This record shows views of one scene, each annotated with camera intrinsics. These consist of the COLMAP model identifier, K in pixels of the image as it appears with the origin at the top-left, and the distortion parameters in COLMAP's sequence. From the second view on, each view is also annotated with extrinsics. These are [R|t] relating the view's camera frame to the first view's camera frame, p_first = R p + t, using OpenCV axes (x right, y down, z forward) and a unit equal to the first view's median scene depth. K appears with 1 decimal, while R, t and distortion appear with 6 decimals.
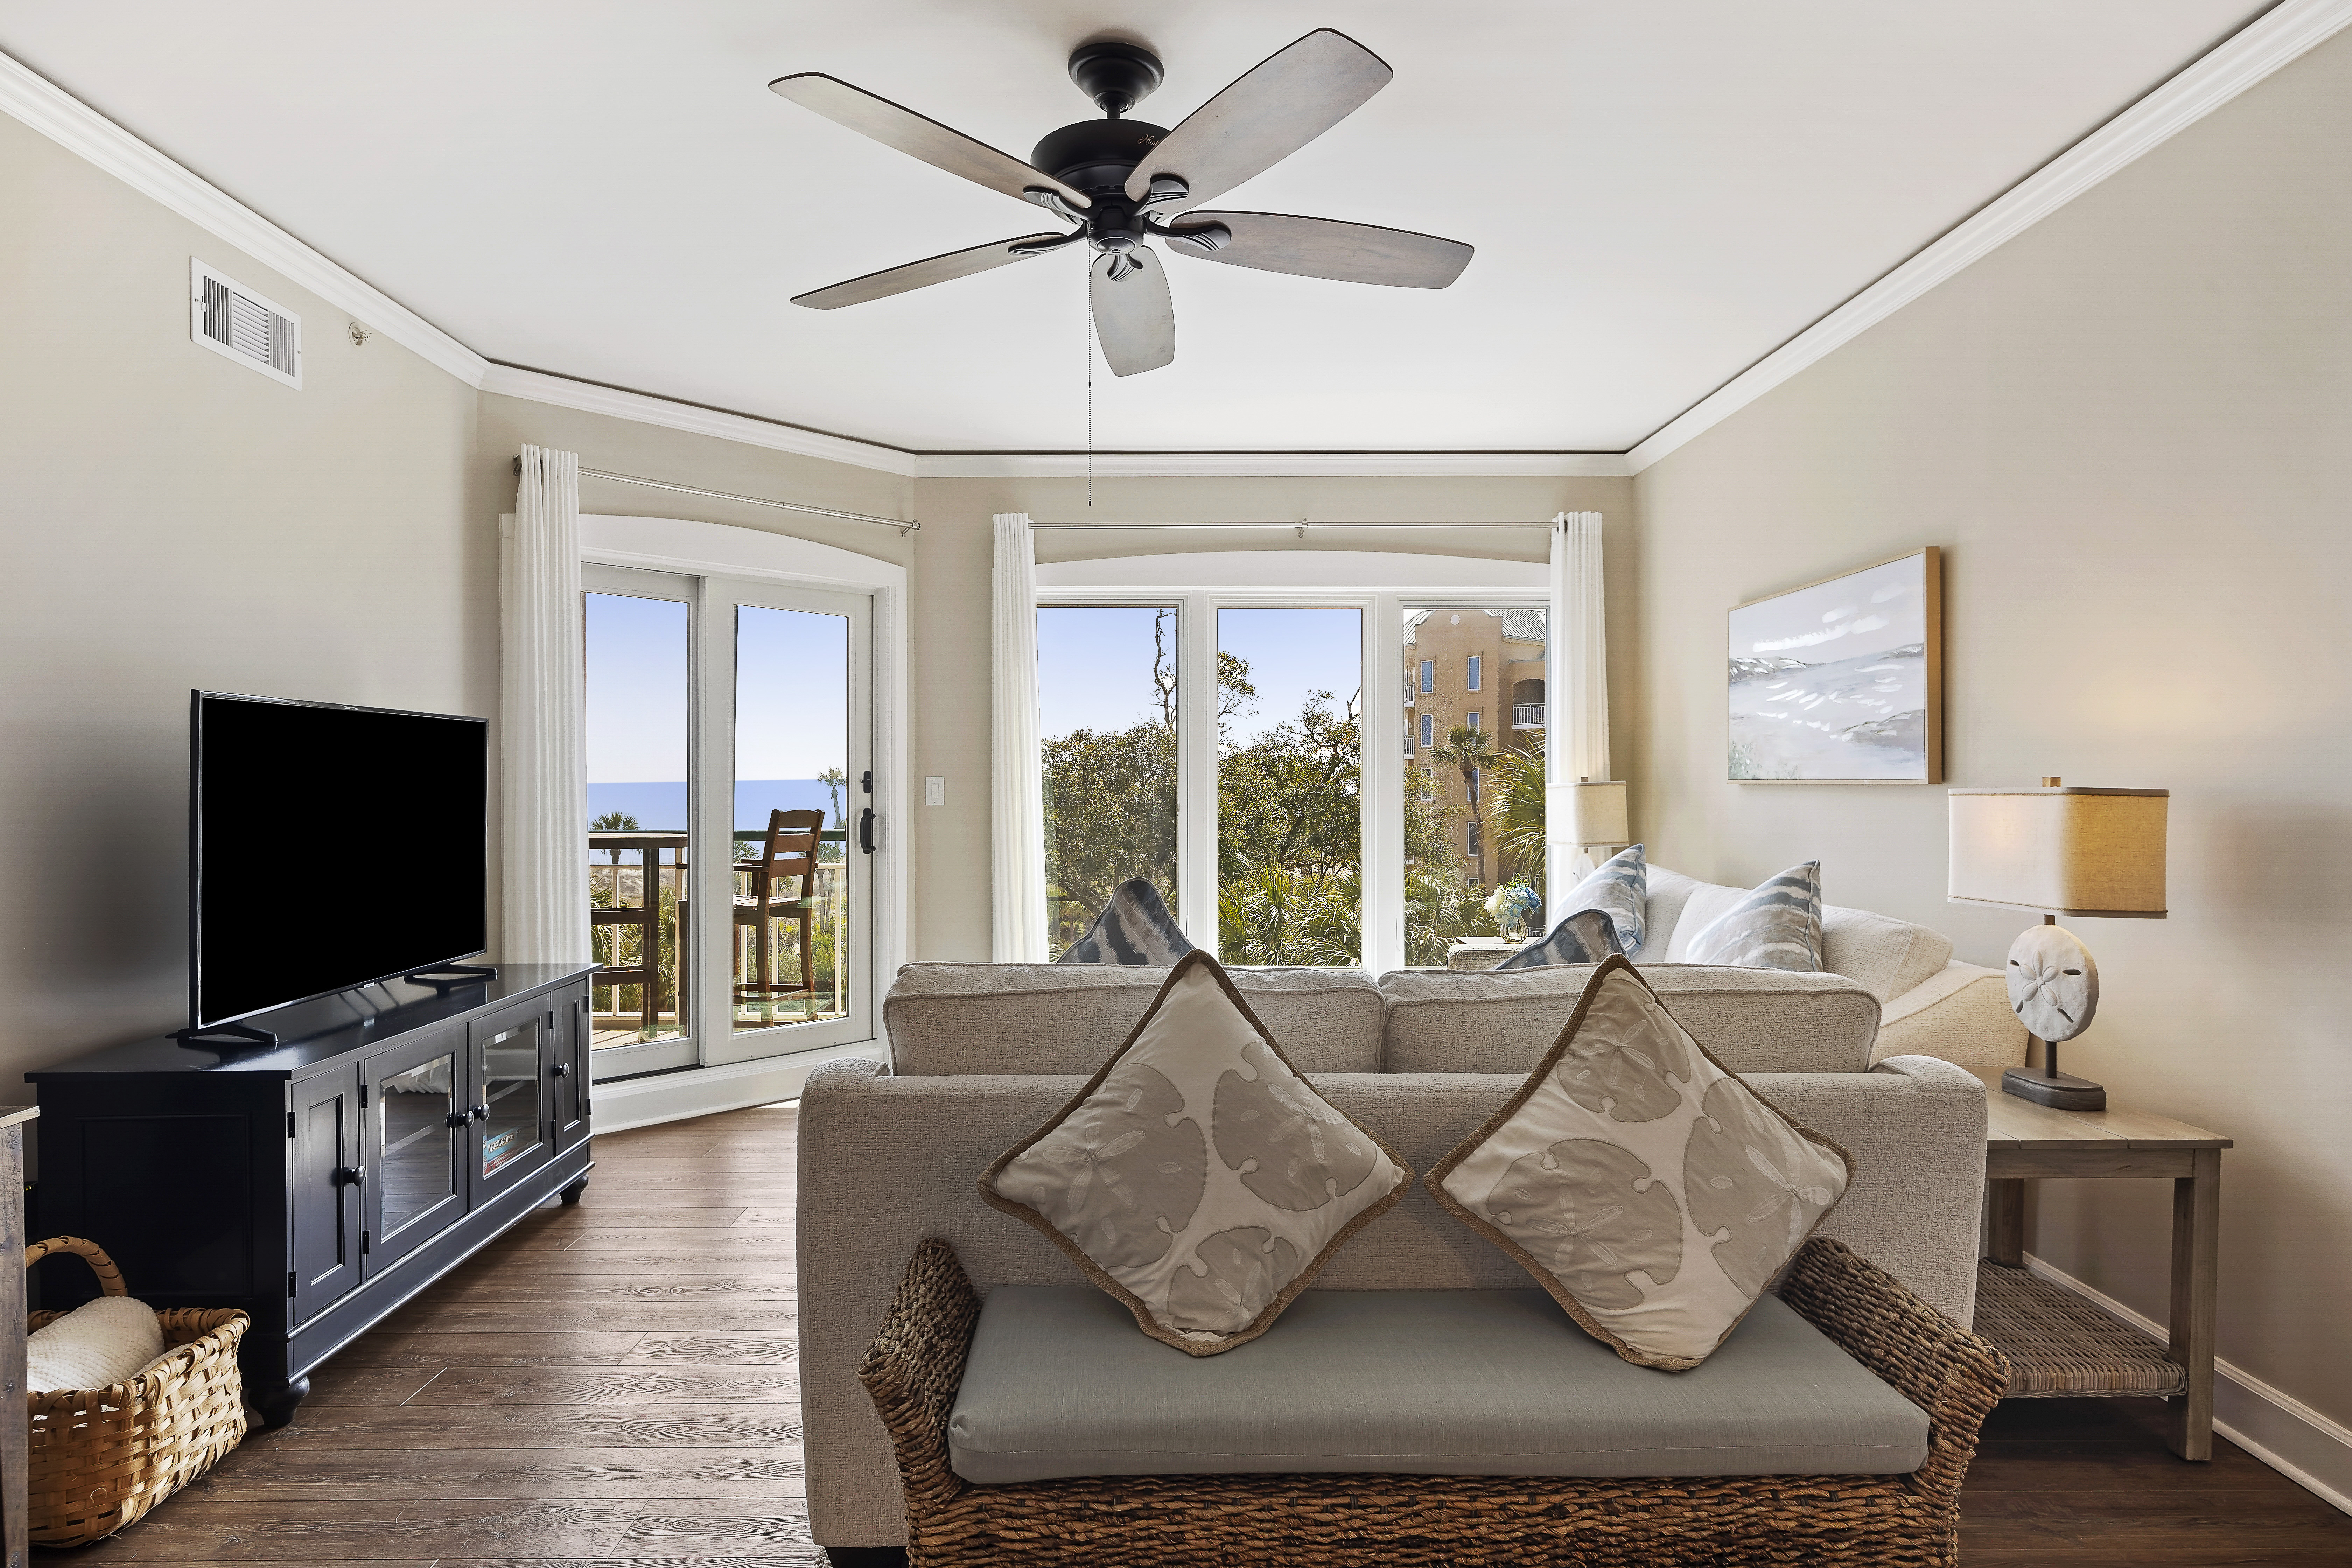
lens RADIAL K [[1315.8, 0, 1176.0], [0, 1315.8, 784.0], [0, 0, 1]] dist [-0.000543, -0.000745]
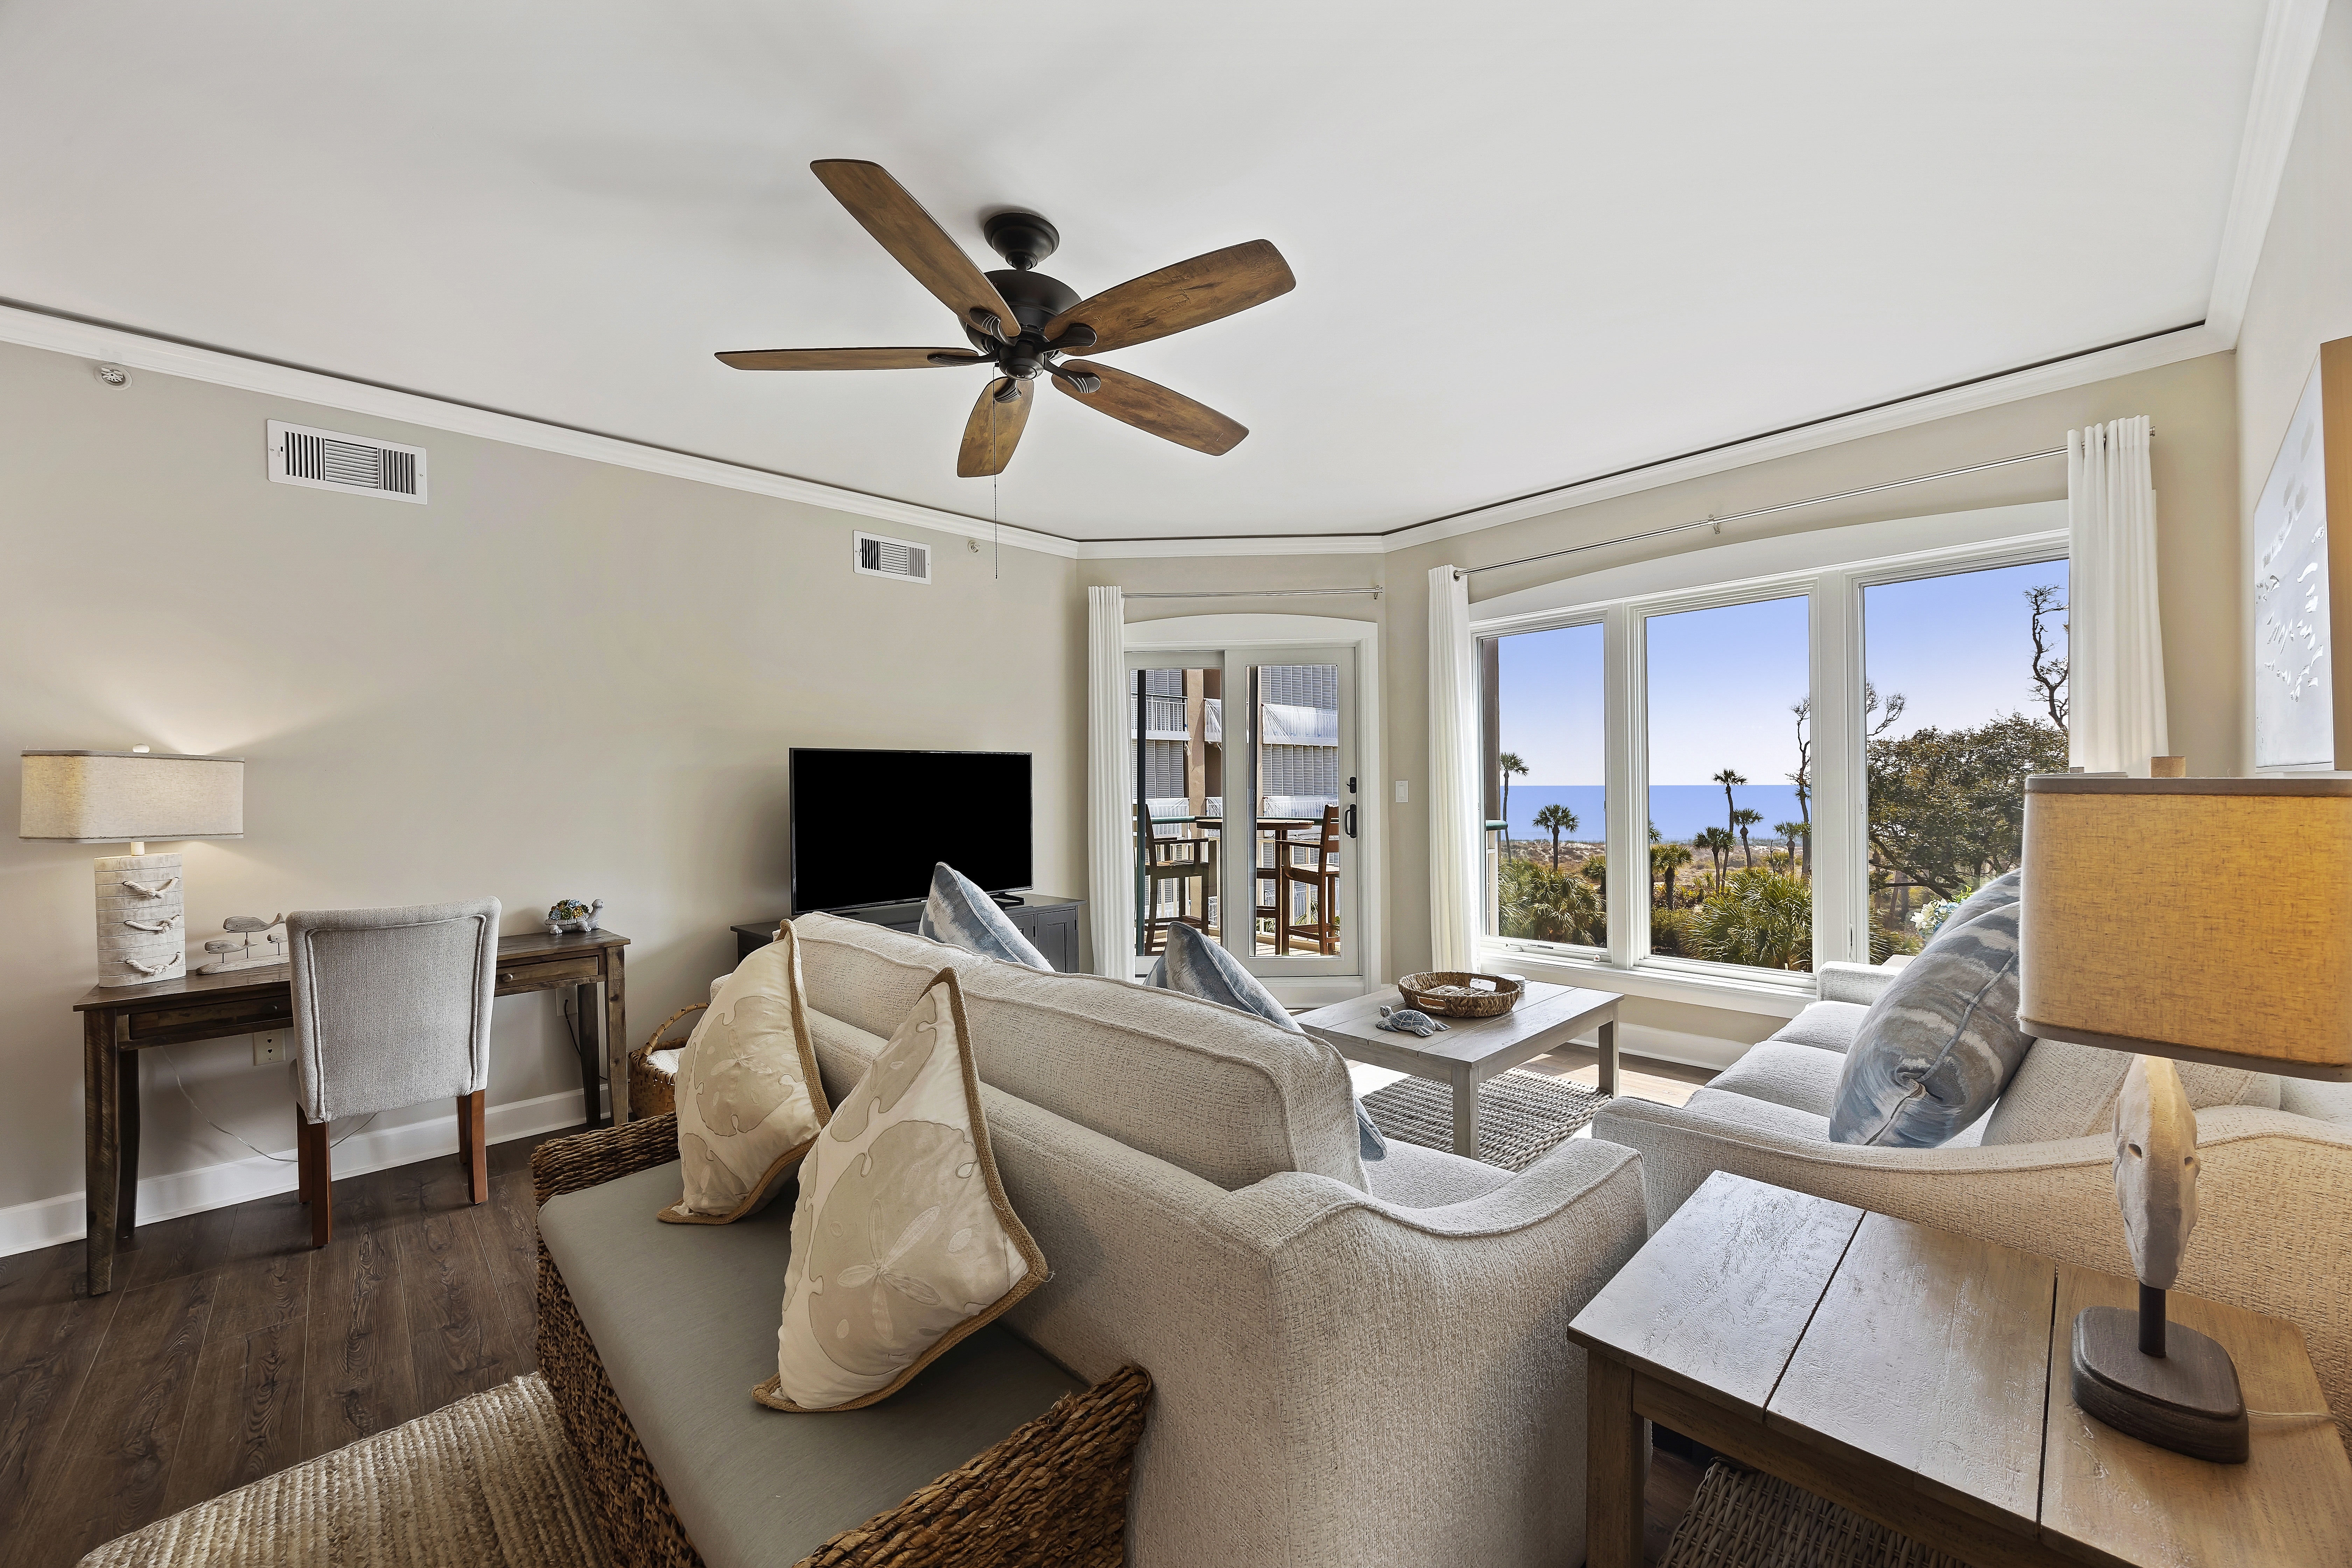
lens RADIAL K [[895.8, 0, 1176.0], [0, 895.8, 784.0], [0, 0, 1]] dist [0.001829, 0.000094]
pose [[0.669334, -0.013482, -0.742839, 0.532139], [0.012925, 0.999895, -0.006502, 0.001901], [0.742849, -0.005249, 0.669438, 0.398207]]
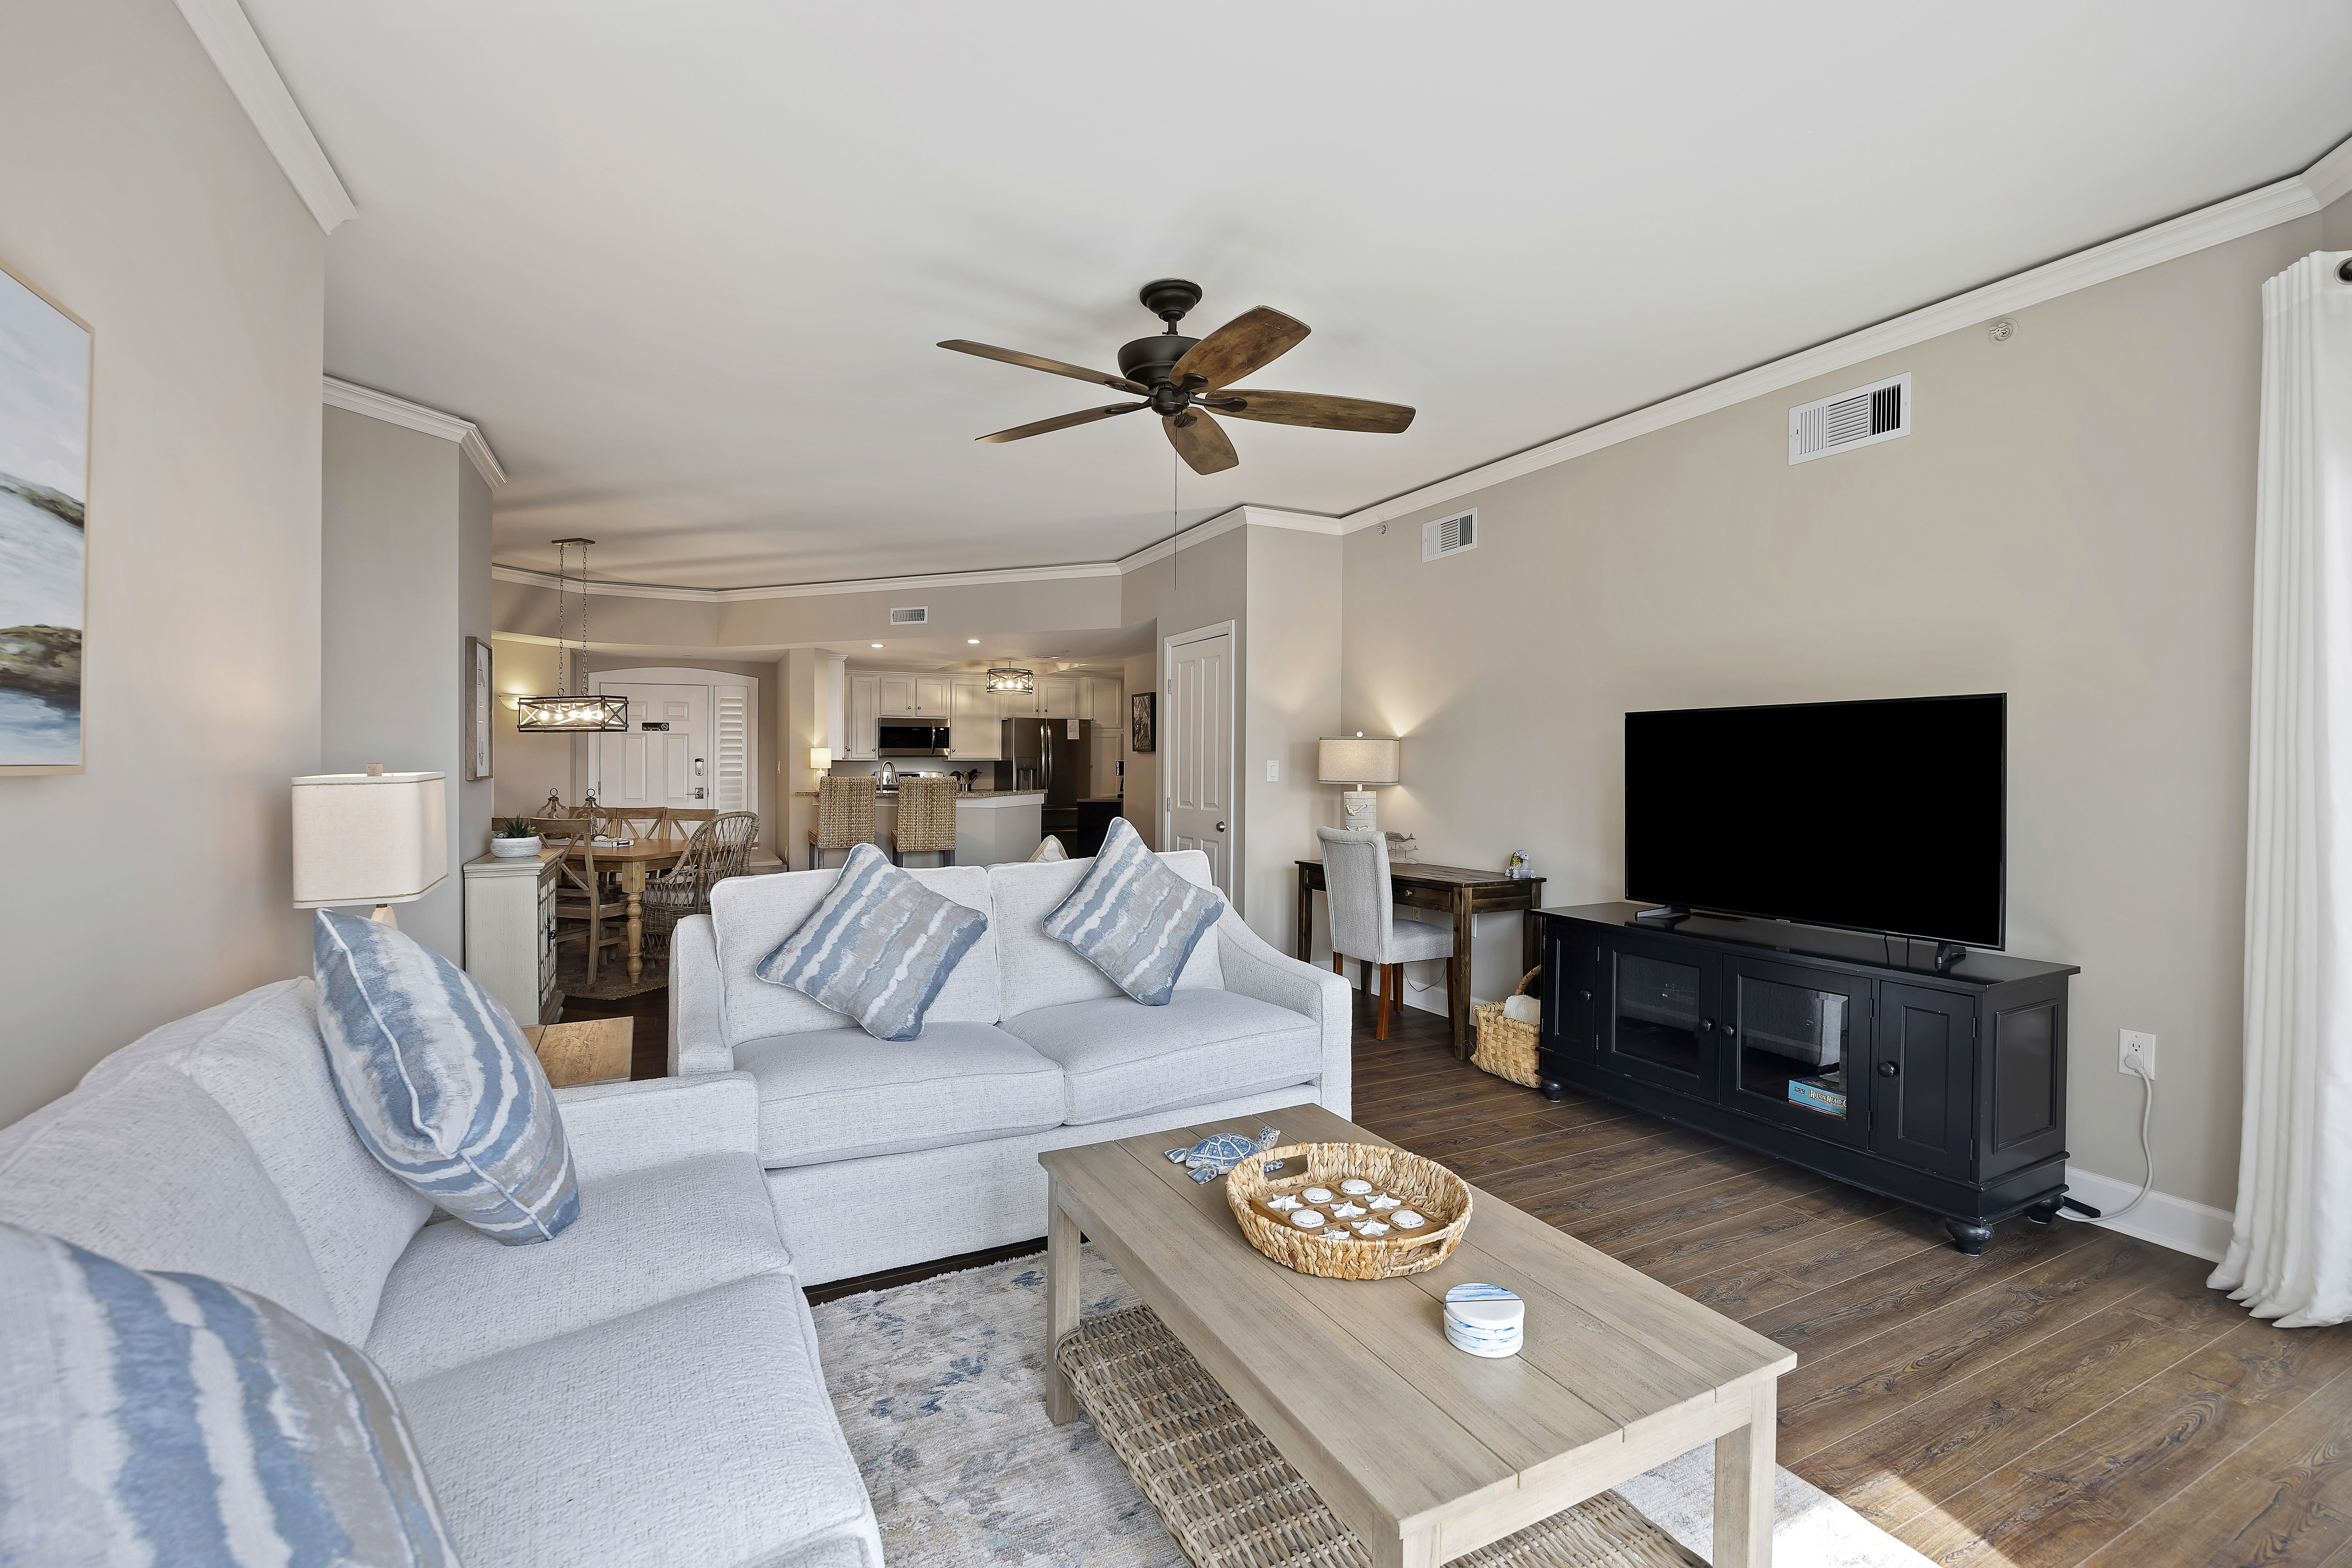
lens RADIAL K [[1144.1, 0, 1176.0], [0, 1144.1, 784.0], [0, 0, 1]] dist [0.000761, 0.000064]
pose [[-0.927758, -0.004374, -0.373158, 0.322757], [-0.010146, 0.999857, 0.013507, 0.010300], [0.373045, 0.016318, -0.927670, 1.710743]]
